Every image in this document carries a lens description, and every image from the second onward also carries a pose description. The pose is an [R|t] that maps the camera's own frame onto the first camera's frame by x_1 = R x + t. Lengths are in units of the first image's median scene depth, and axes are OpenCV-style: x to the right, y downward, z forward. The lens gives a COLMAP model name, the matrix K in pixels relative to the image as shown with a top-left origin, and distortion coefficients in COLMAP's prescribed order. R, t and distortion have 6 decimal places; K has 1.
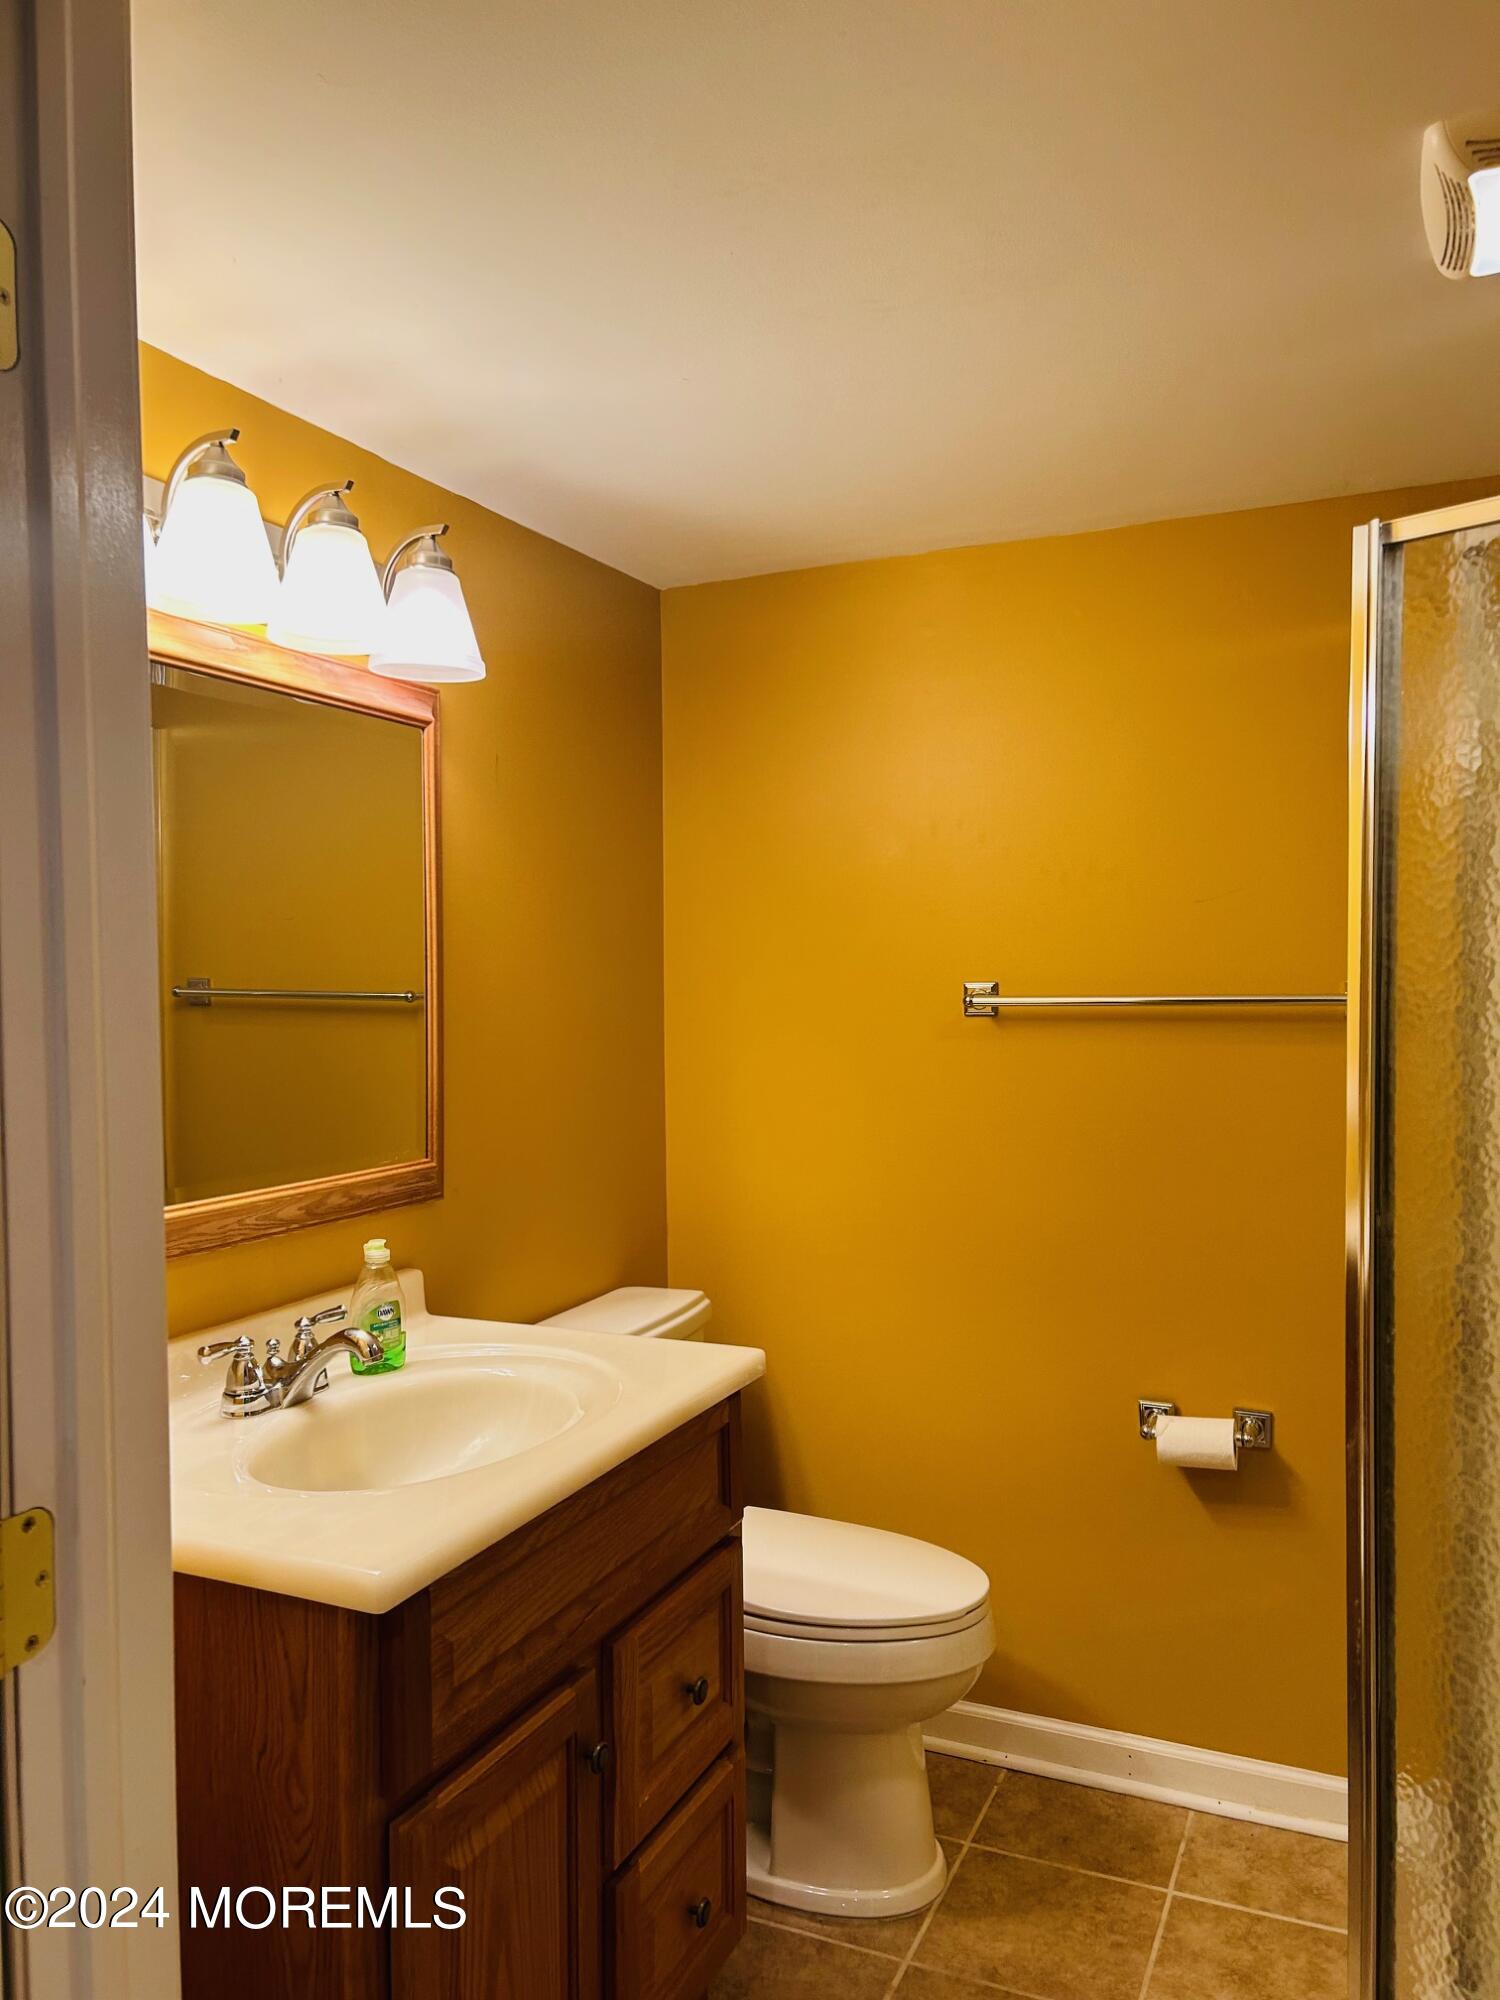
lens RADIAL K [[1617.5, 0, 749.0], [0, 1617.5, 999.9], [0, 0, 1]] dist [-0.001706, -0.000795]
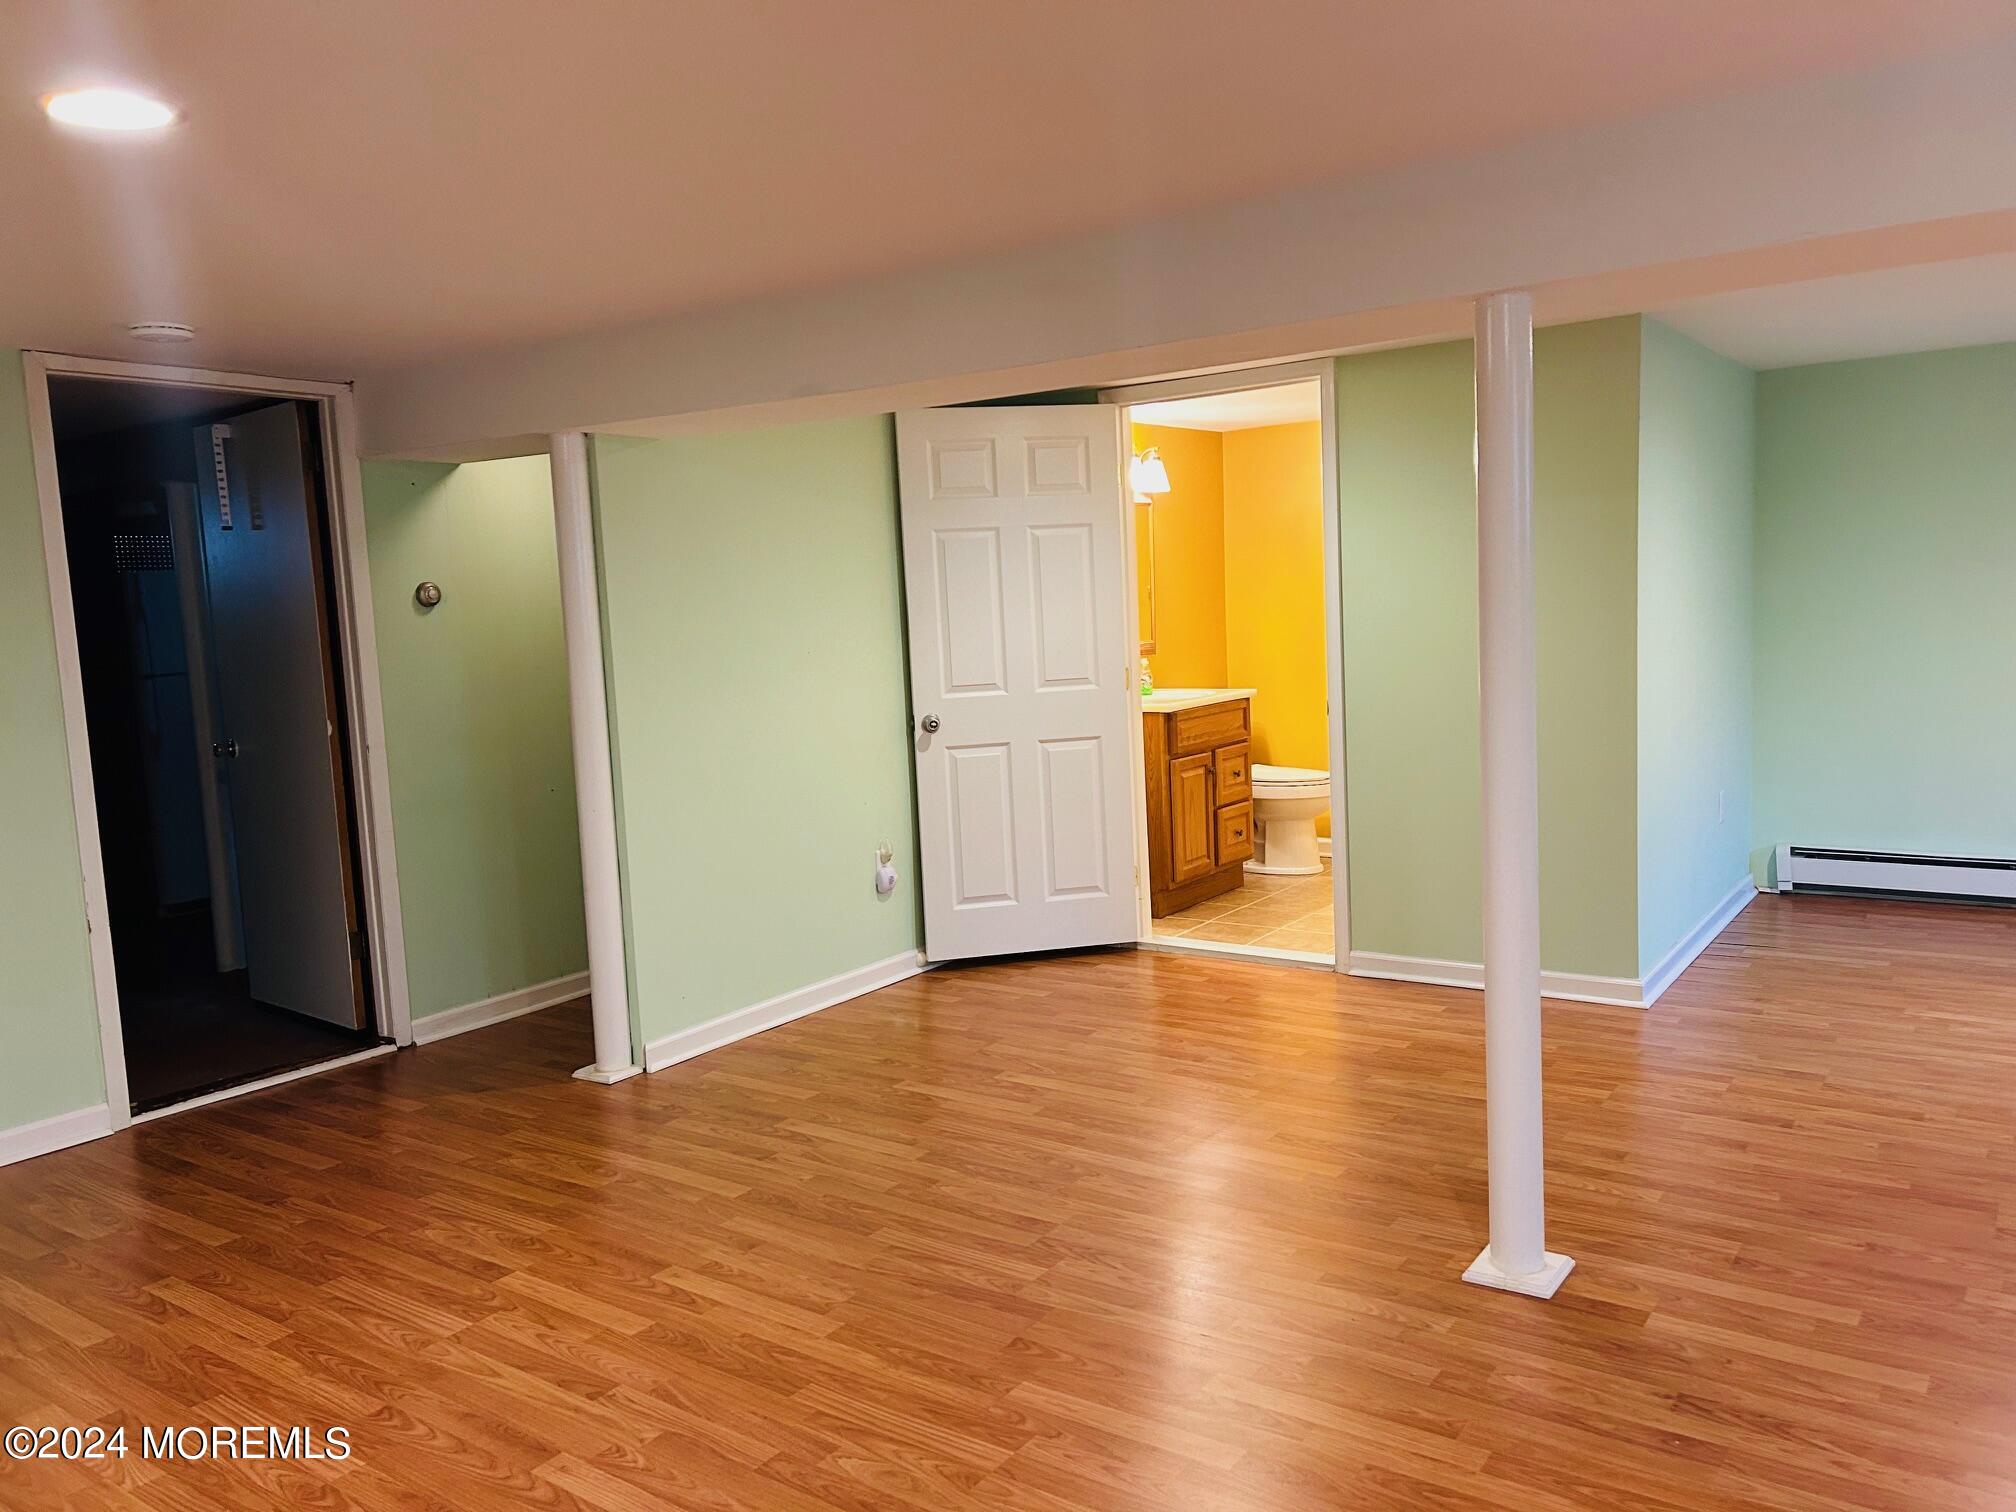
lens RADIAL K [[1630.4, 0, 996.9], [0, 1630.4, 752.2], [0, 0, 1]] dist [-0.001706, -0.000795]
pose [[0.983121, -0.006948, -0.182823, 0.111478], [0.020463, 0.997184, 0.072147, 0.100343], [0.181807, -0.074670, 0.980495, -2.812004]]
